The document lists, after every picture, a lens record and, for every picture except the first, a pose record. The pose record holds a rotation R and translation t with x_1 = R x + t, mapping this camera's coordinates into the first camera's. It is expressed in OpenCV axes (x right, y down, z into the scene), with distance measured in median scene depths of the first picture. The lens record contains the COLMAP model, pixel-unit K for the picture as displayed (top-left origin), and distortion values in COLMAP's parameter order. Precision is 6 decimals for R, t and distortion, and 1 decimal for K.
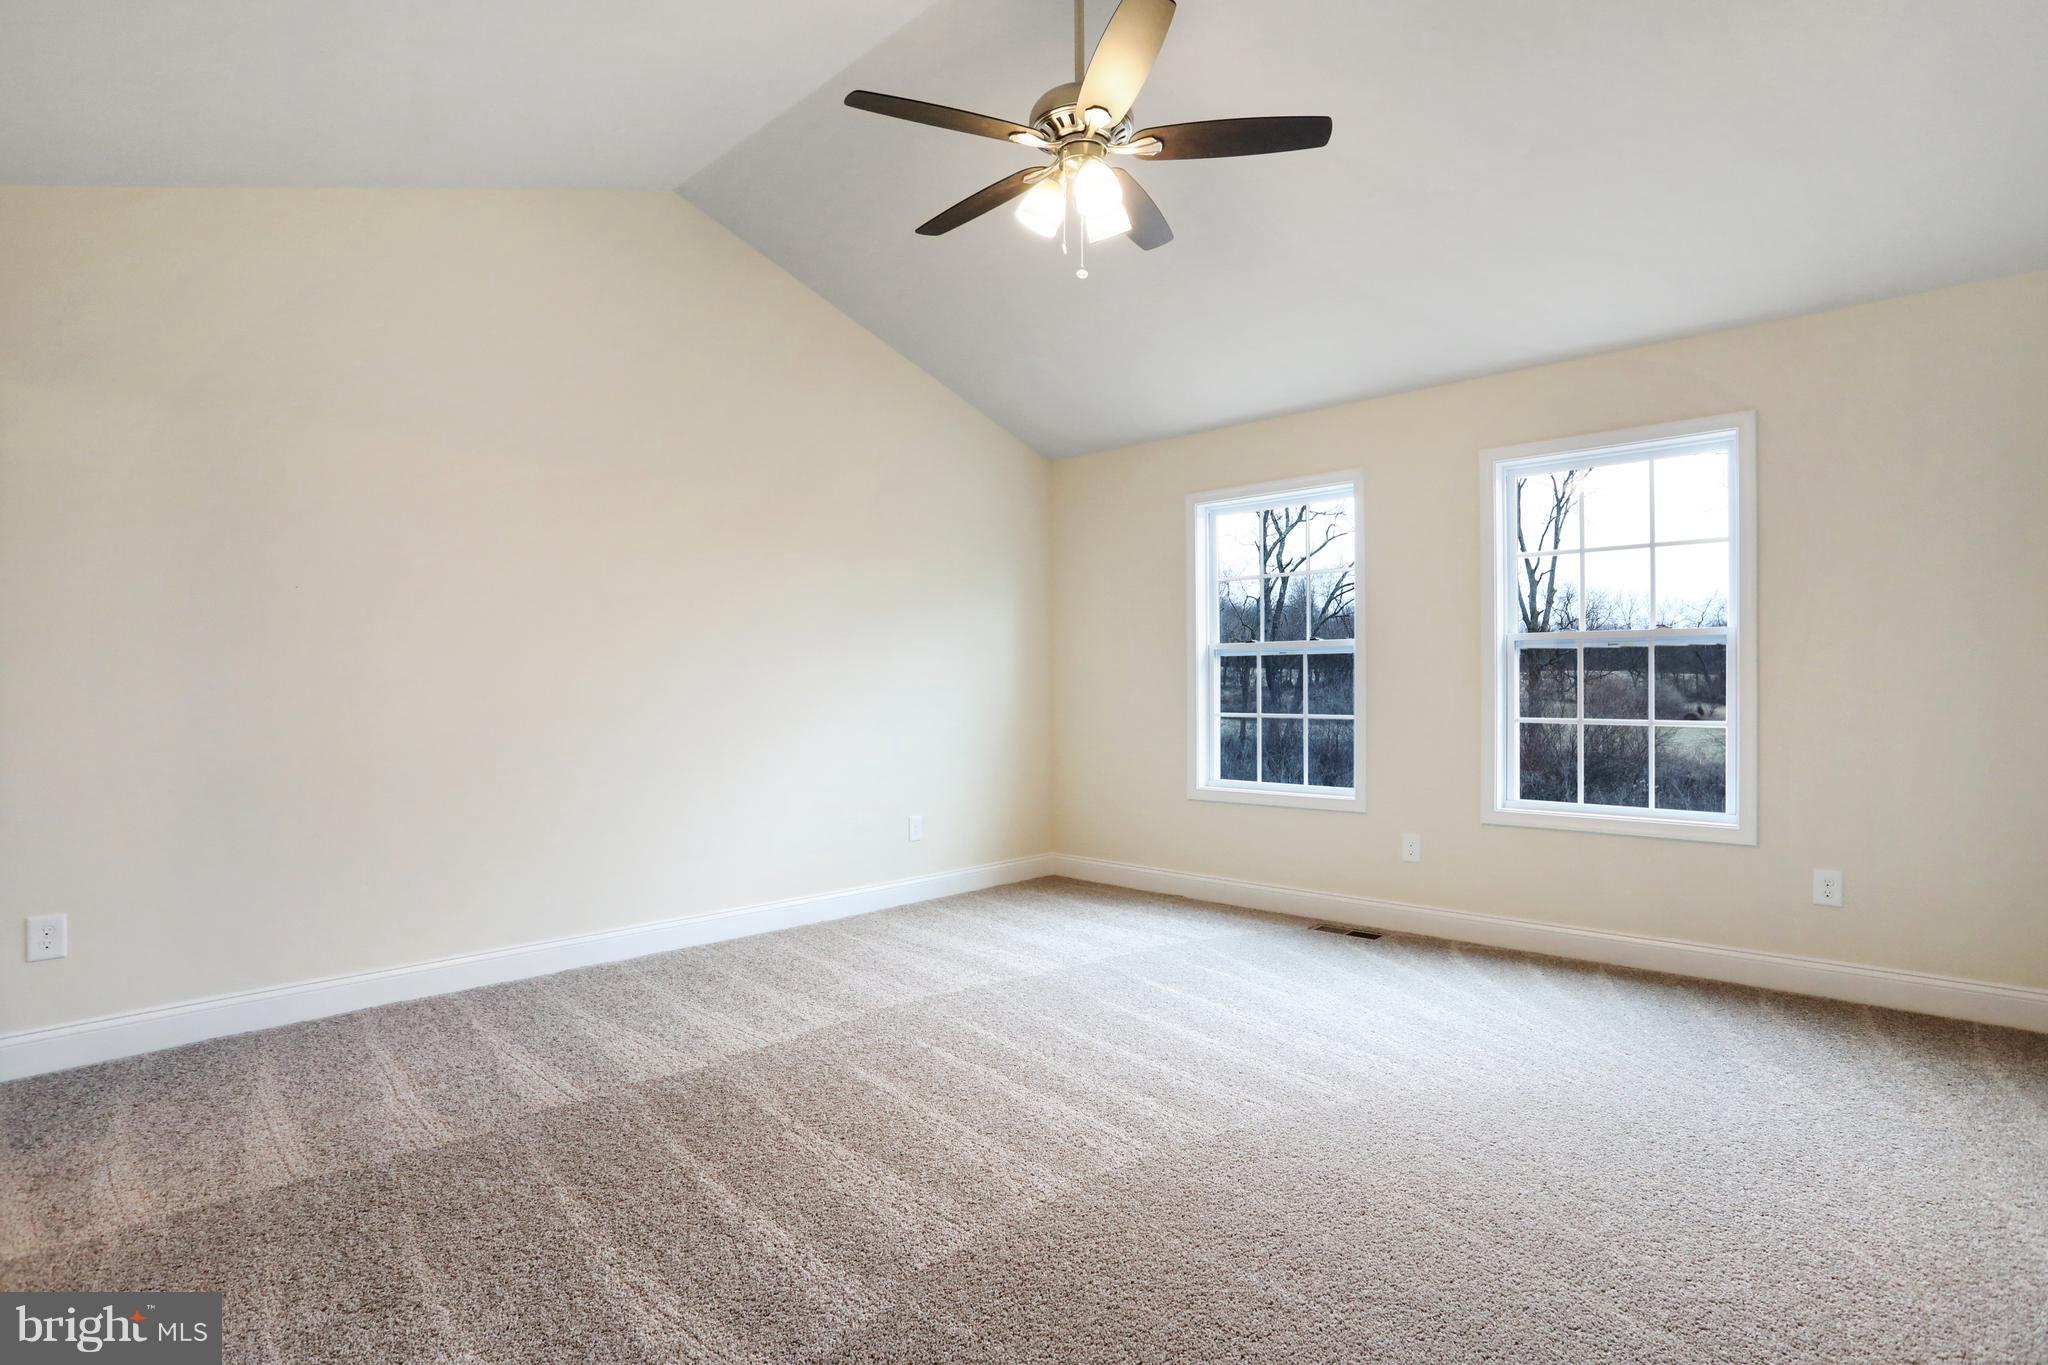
lens RADIAL K [[1020.2, 0, 1018.5], [0, 1020.2, 683.5], [0, 0, 1]] dist [-0.044816, 0.011460]
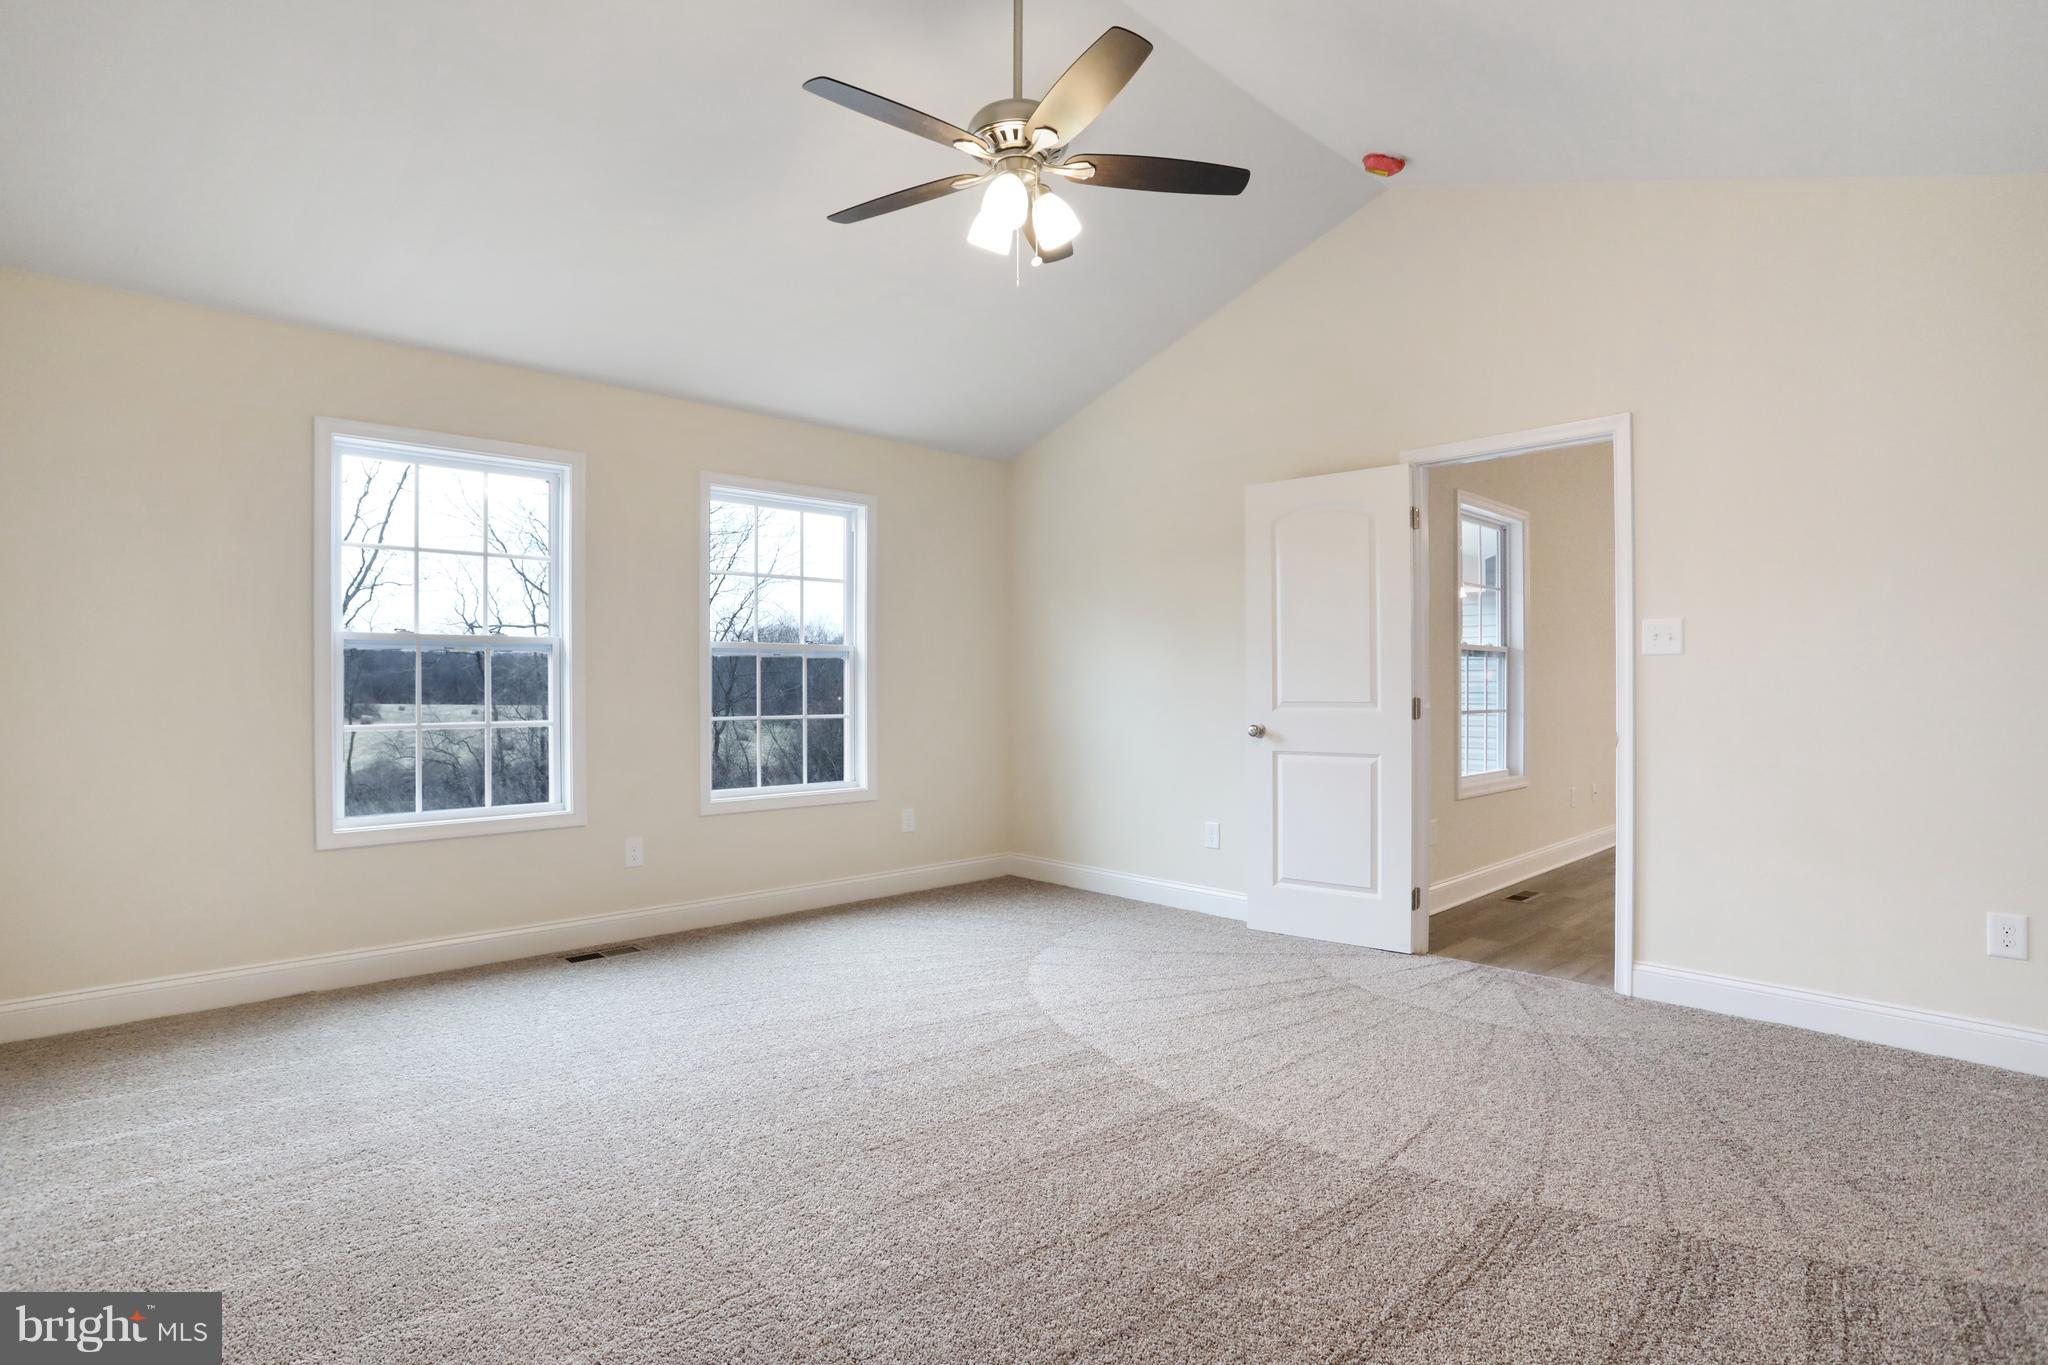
lens RADIAL K [[1020.2, 0, 1044.6], [0, 1020.2, 707.1], [0, 0, 1]] dist [-0.044816, 0.011460]
pose [[0.069825, -0.018516, 0.997387, -0.436744], [0.002315, 0.999828, 0.018399, 0.002074], [-0.997557, 0.001024, 0.069855, 0.408008]]
